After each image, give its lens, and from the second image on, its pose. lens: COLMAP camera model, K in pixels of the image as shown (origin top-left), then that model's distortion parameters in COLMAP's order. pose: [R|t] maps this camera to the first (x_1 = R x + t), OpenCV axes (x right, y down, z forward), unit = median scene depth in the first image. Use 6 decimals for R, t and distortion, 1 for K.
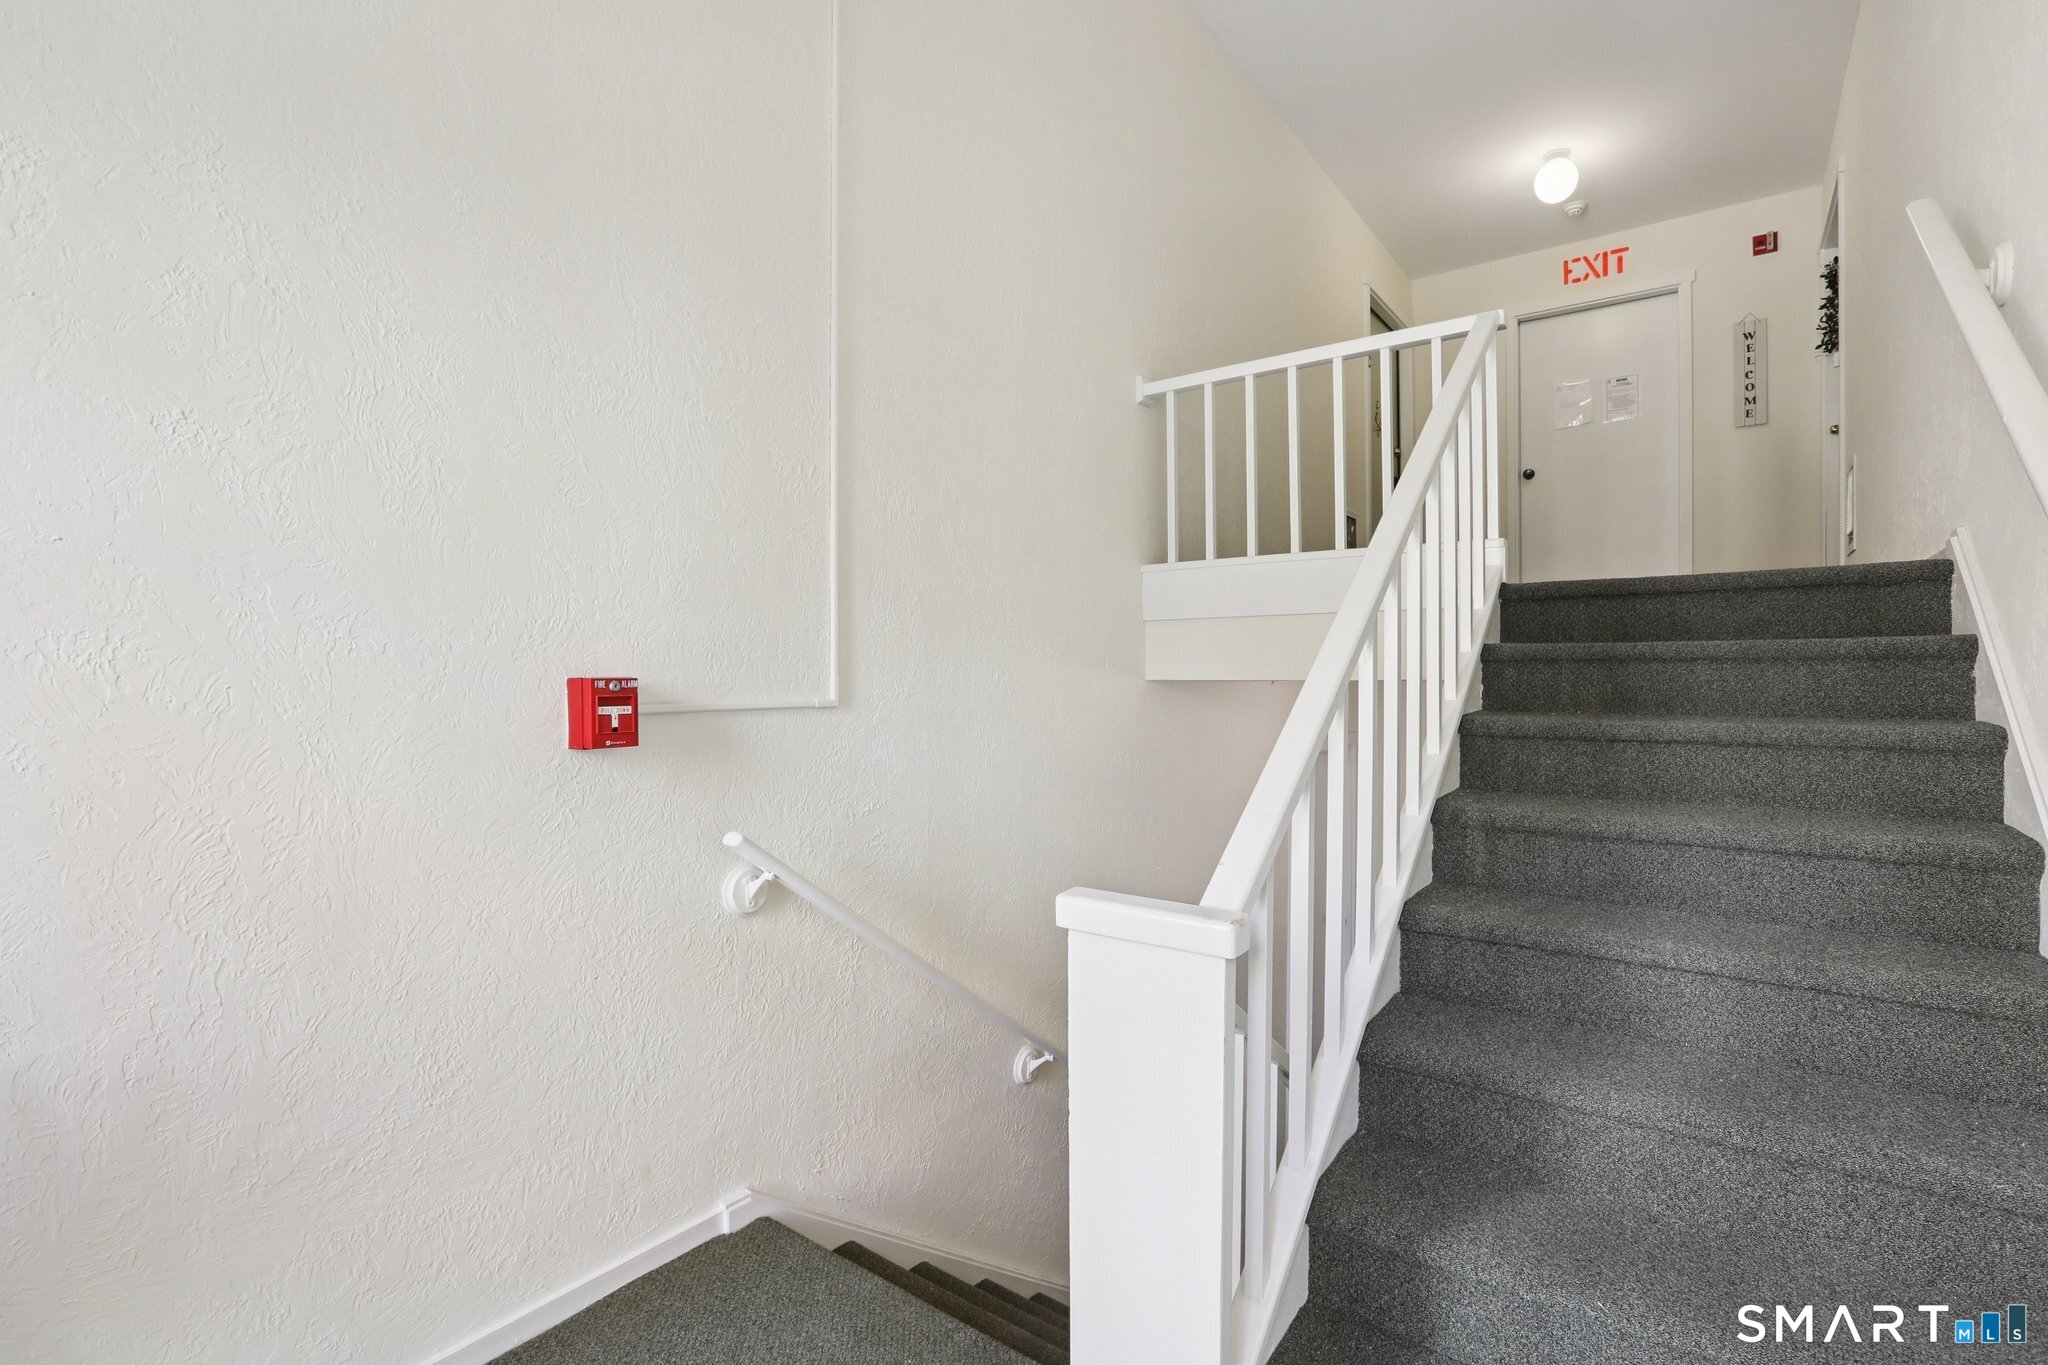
lens RADIAL K [[950.6, 0, 1024.0], [0, 950.6, 682.5], [0, 0, 1]] dist [-0.059532, 0.026151]
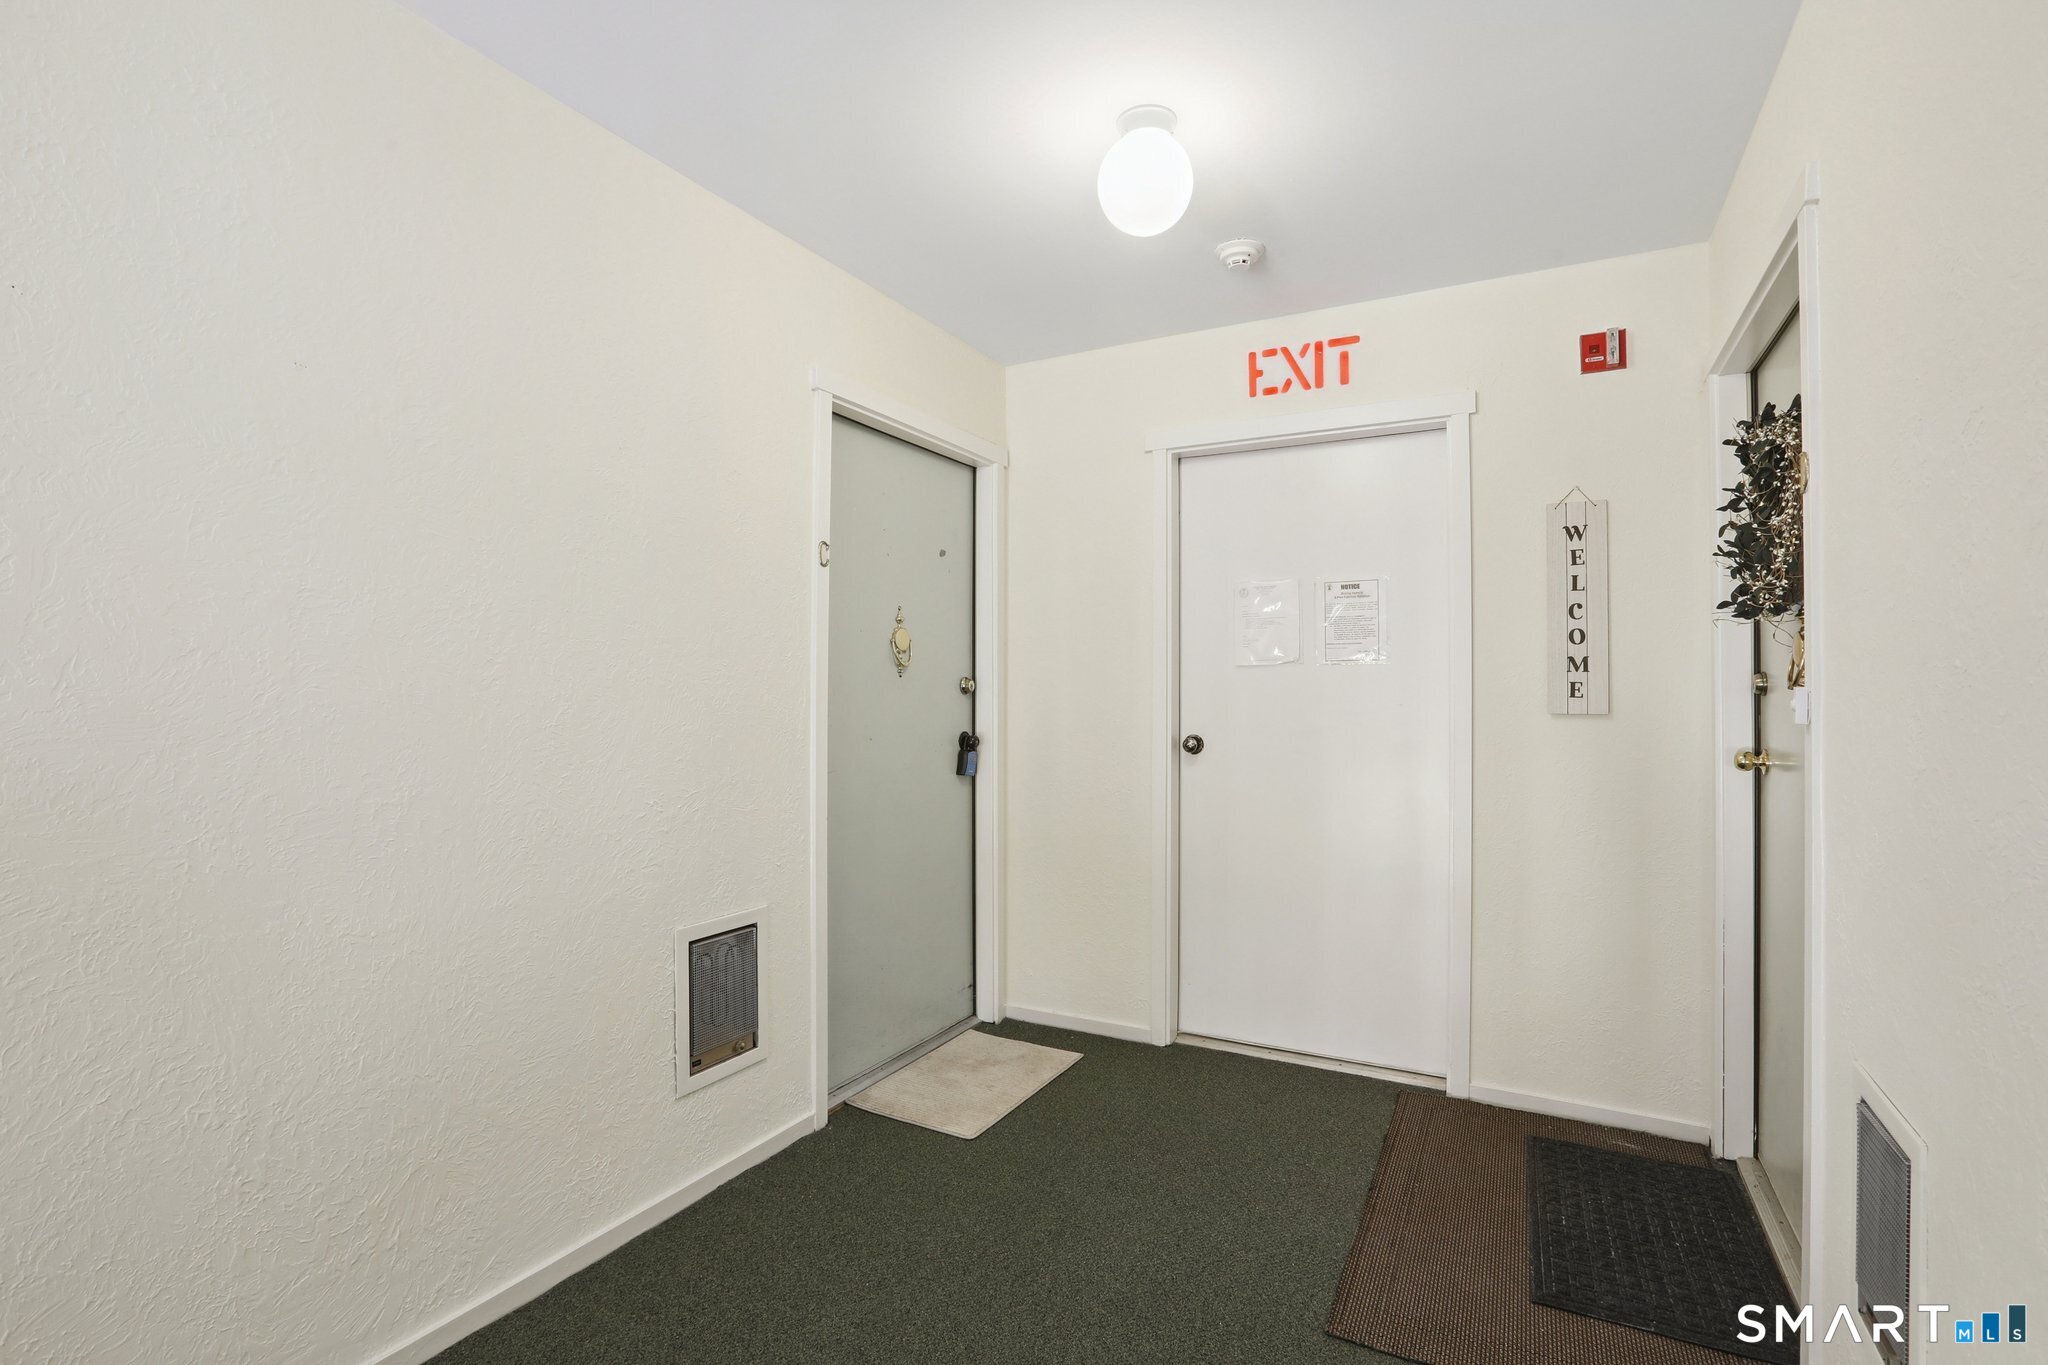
lens RADIAL K [[950.6, 0, 1024.0], [0, 950.6, 682.5], [0, 0, 1]] dist [-0.059532, 0.026151]
pose [[0.990003, 0.008551, 0.140785, 0.406301], [-0.005169, 0.999690, -0.024369, -0.270056], [-0.140949, 0.023398, 0.989740, 0.525288]]
